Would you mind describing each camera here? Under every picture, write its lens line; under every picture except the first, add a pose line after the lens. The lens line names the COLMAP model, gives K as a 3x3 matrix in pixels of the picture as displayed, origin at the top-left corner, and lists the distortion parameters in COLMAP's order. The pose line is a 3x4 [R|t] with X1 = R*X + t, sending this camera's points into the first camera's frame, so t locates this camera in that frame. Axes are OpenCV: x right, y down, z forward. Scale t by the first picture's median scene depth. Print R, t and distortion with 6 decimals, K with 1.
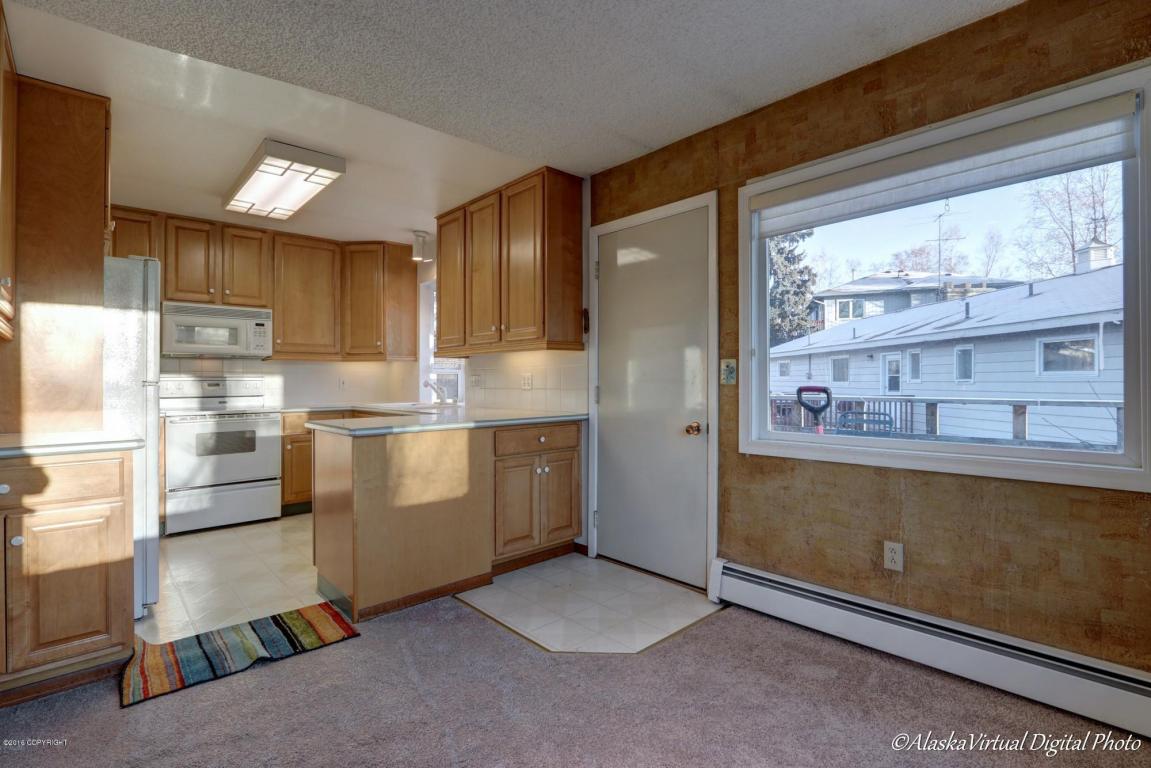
lens RADIAL K [[535.9, 0, 573.3], [0, 535.9, 380.3], [0, 0, 1]] dist [-0.012840, 0.000077]
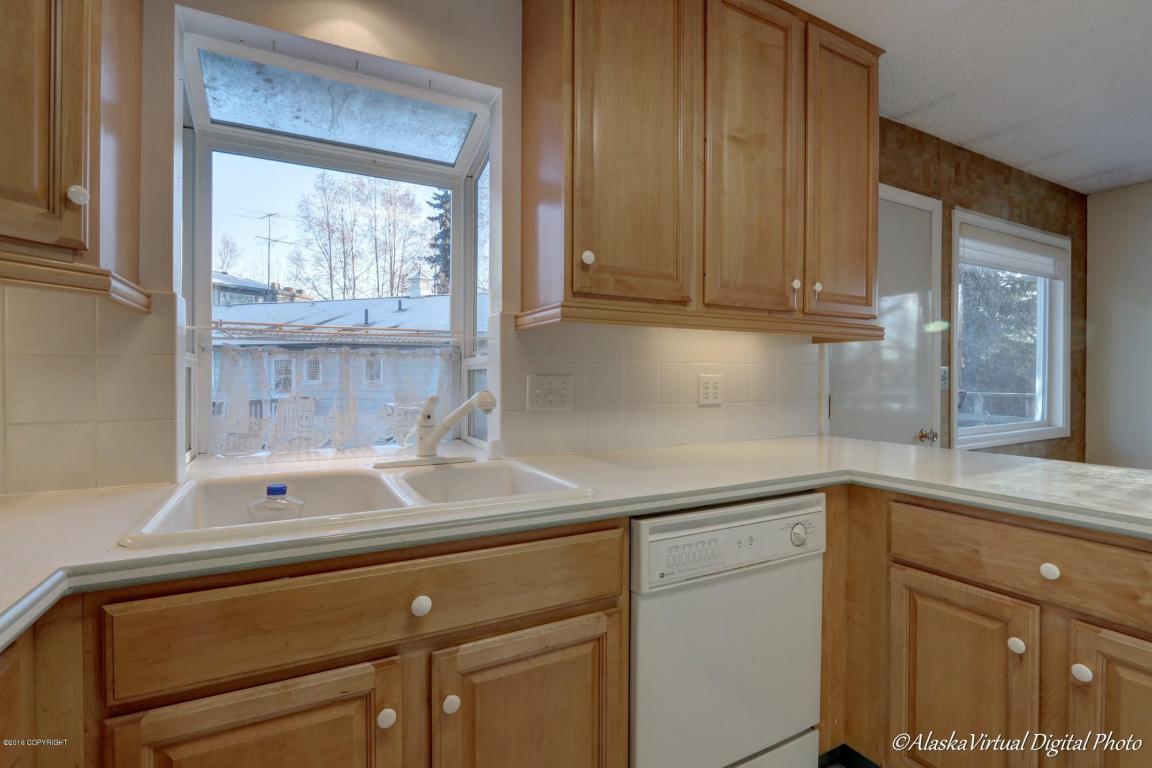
lens RADIAL K [[537.2, 0, 576.9], [0, 537.2, 381.9], [0, 0, 1]] dist [-0.010058, -0.000033]
pose [[0.252966, 0.000133, 0.967475, -0.749696], [-0.003094, 0.999995, 0.000672, -0.006468], [-0.967470, -0.003164, 0.252965, 1.178994]]
